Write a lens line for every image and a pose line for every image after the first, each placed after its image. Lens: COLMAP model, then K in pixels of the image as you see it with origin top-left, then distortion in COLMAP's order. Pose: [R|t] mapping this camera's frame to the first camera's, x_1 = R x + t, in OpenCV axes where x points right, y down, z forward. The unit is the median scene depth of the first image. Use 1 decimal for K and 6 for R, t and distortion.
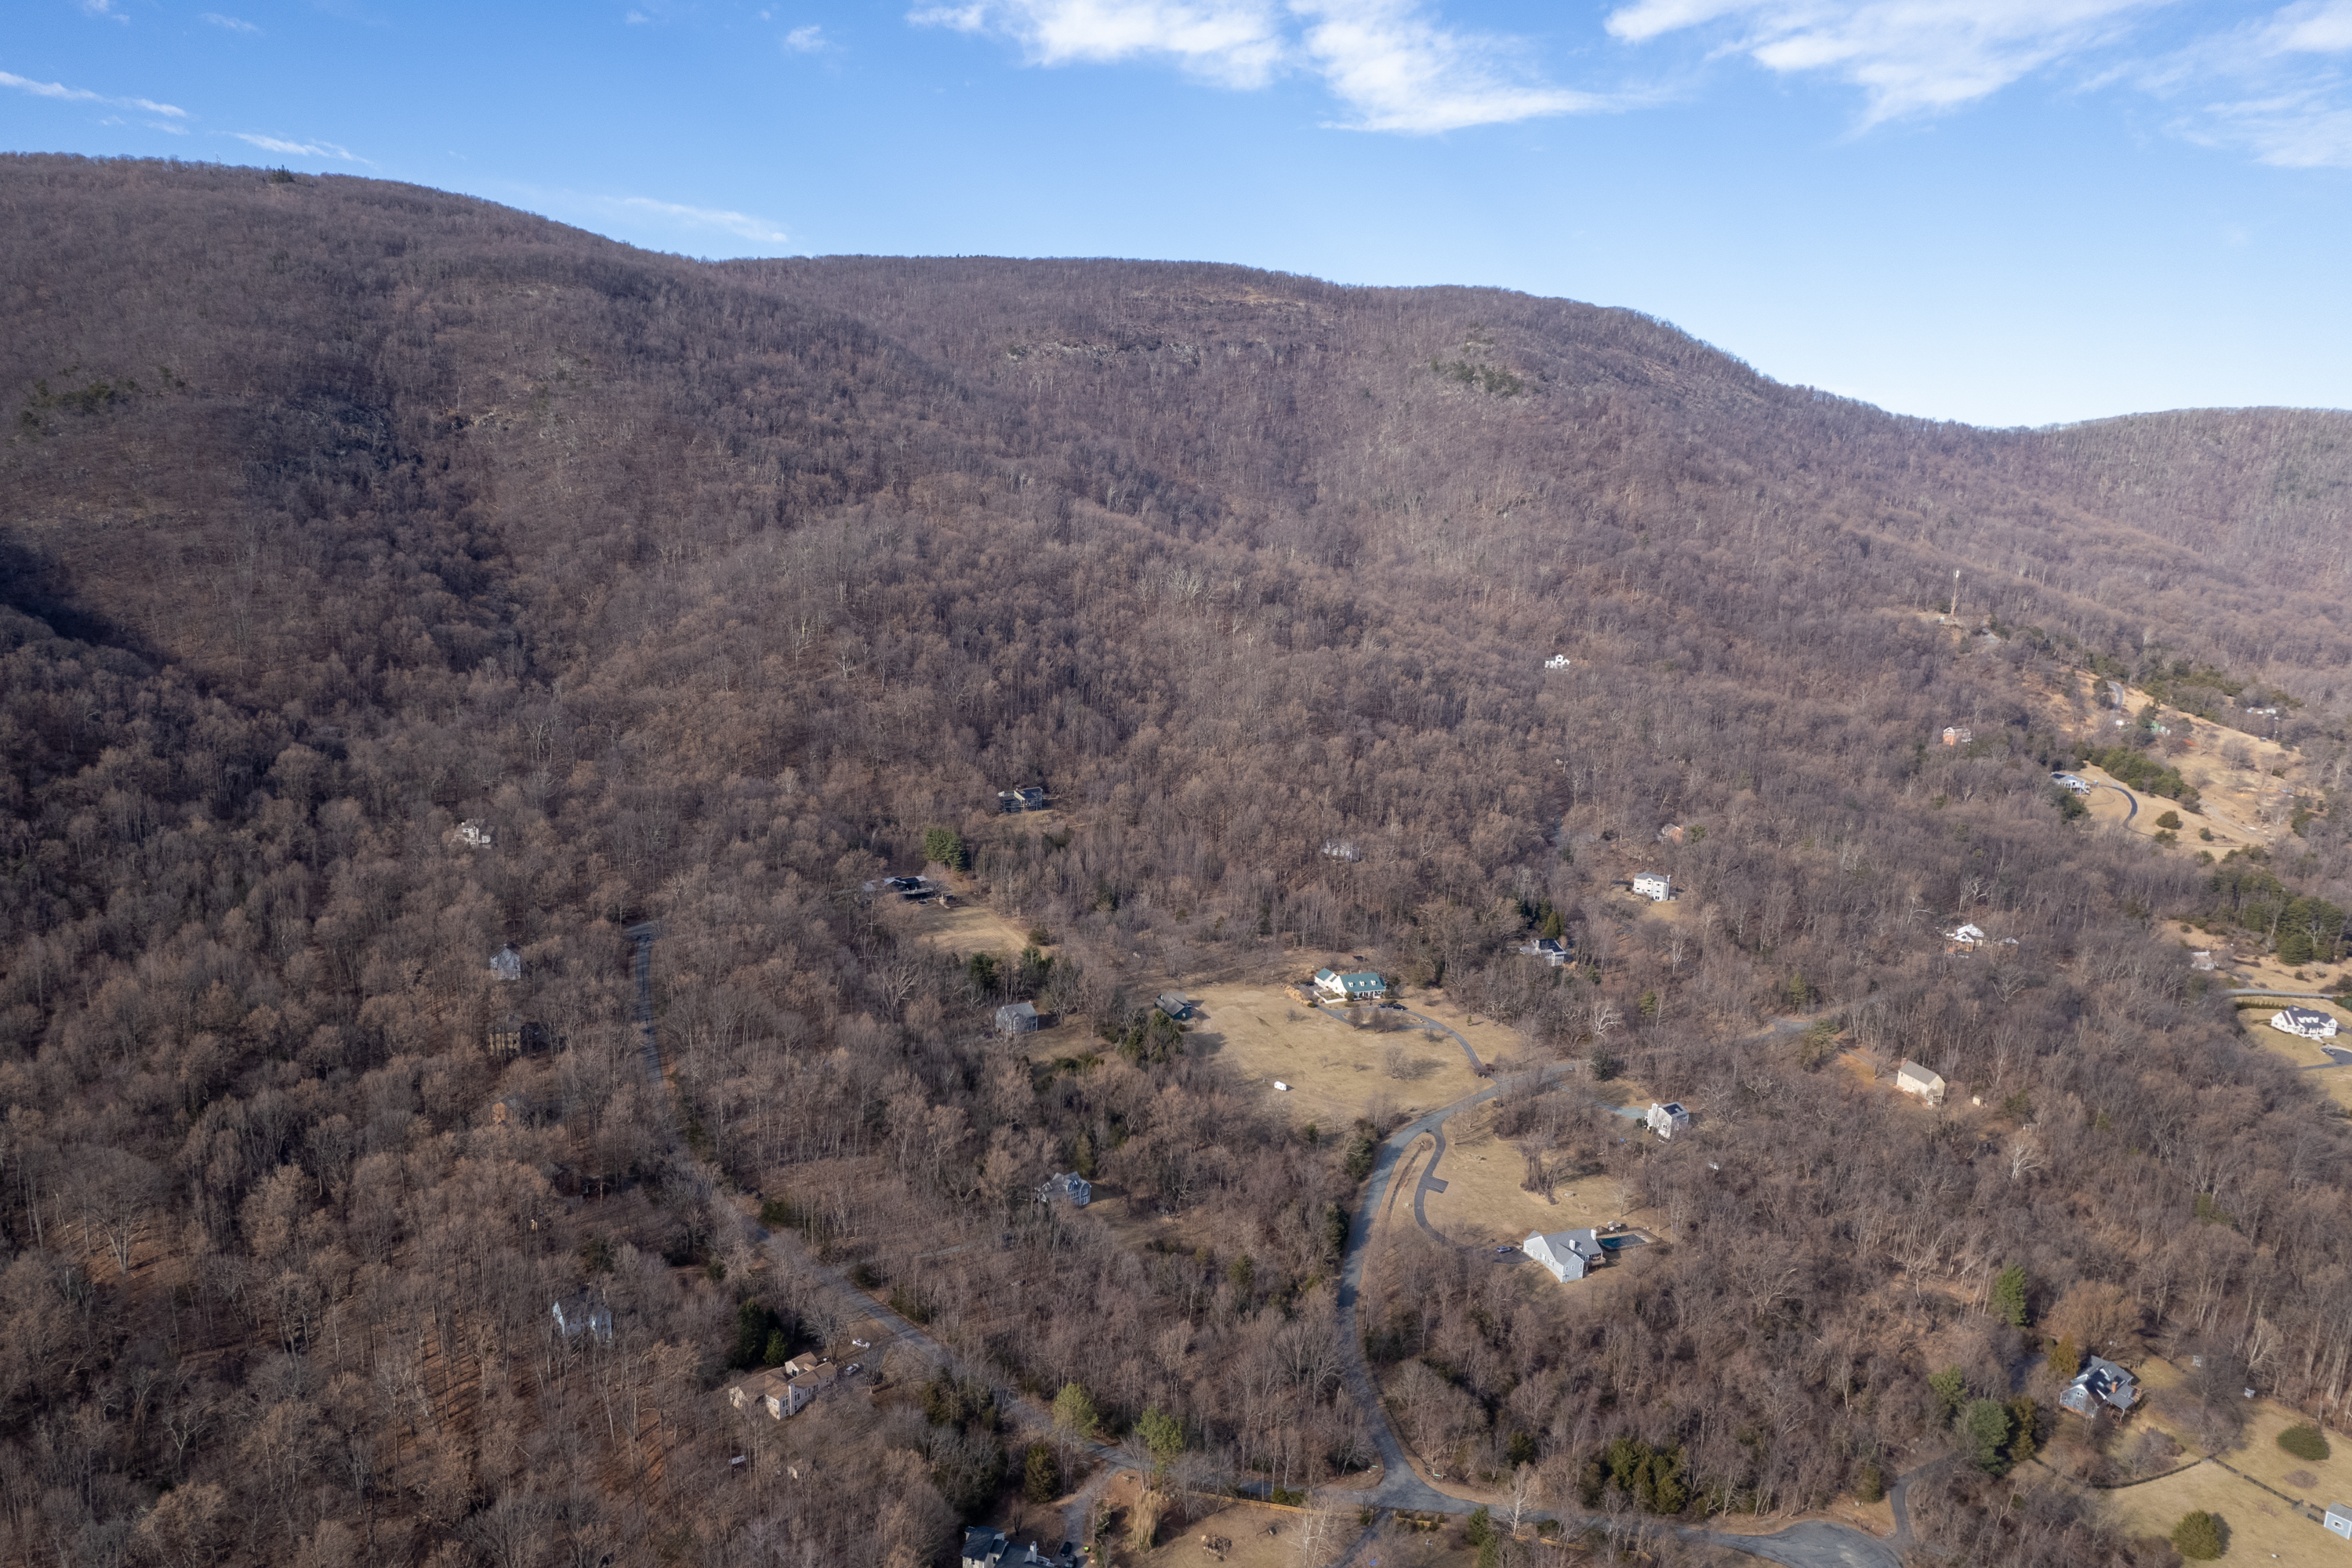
lens RADIAL K [[1655.5, 0, 1038.8], [0, 1655.5, 910.2], [0, 0, 1]] dist [-0.079912, 0.069127]
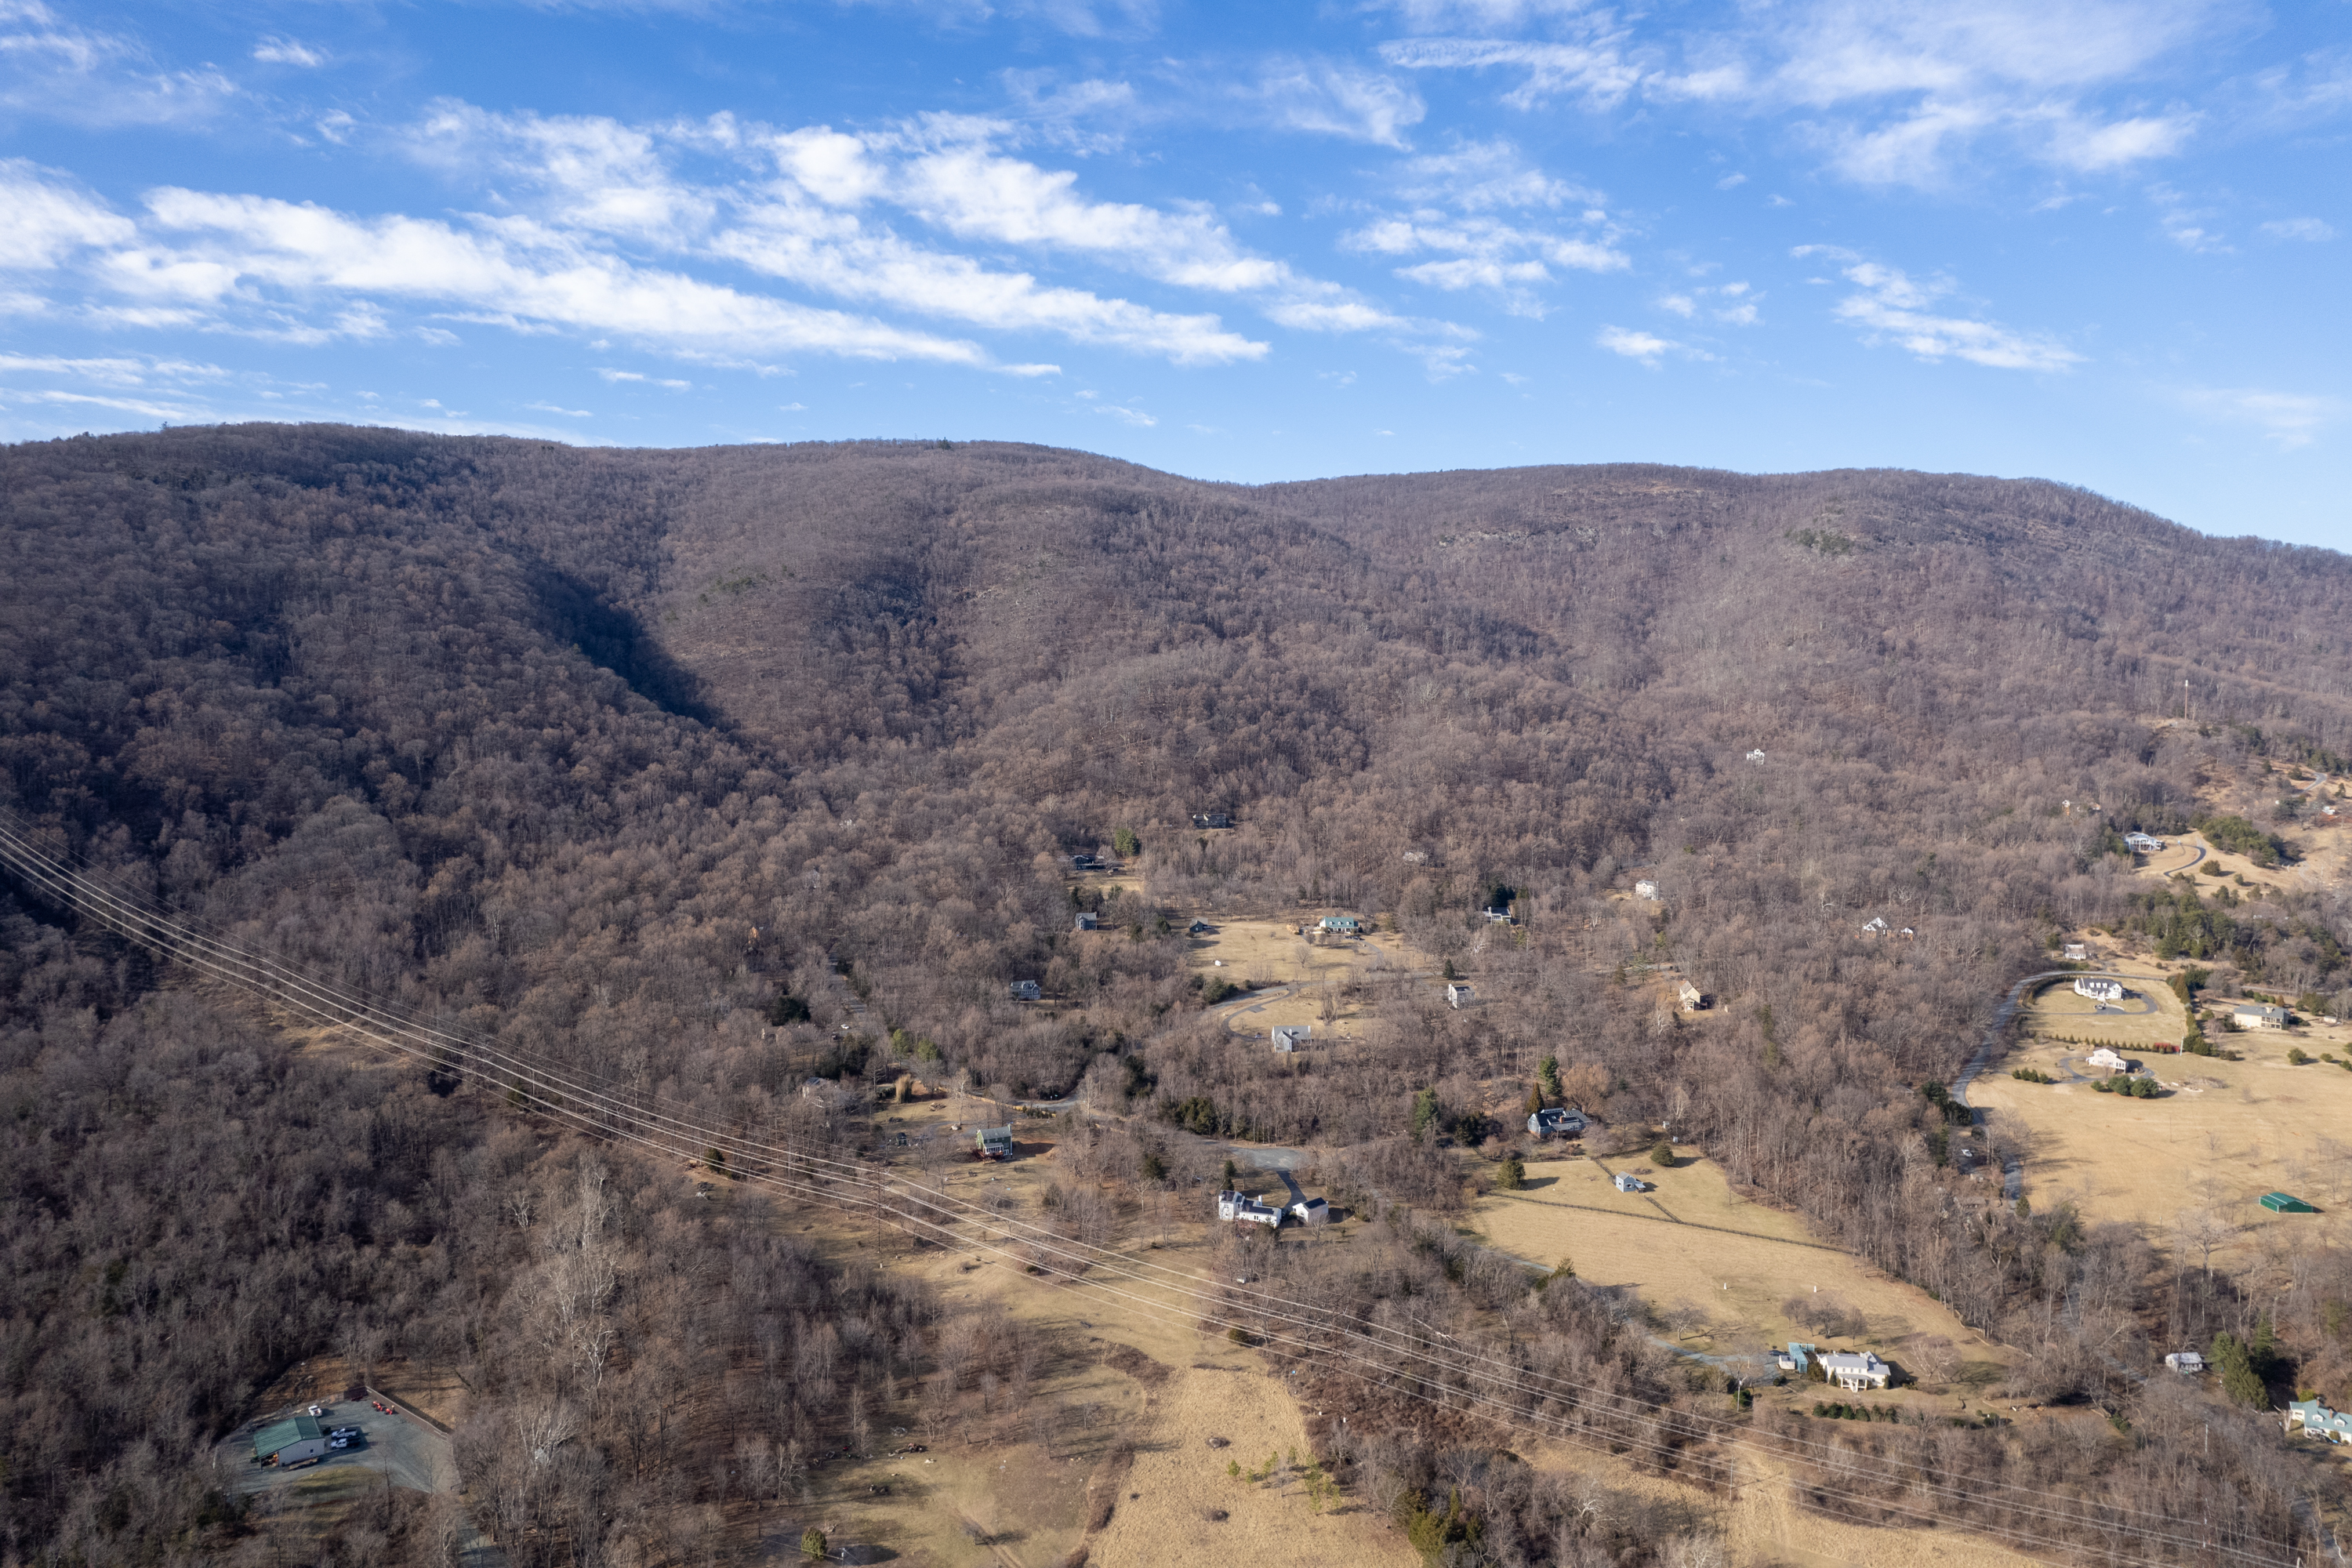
lens RADIAL K [[1500.6, 0, 1173.8], [0, 1500.6, 799.4], [0, 0, 1]] dist [-0.071819, 0.061187]
pose [[0.939998, 0.009878, -0.341038, 0.414282], [-0.067820, 0.985043, -0.158400, 0.127734], [0.334372, 0.172024, 0.926608, -0.253381]]
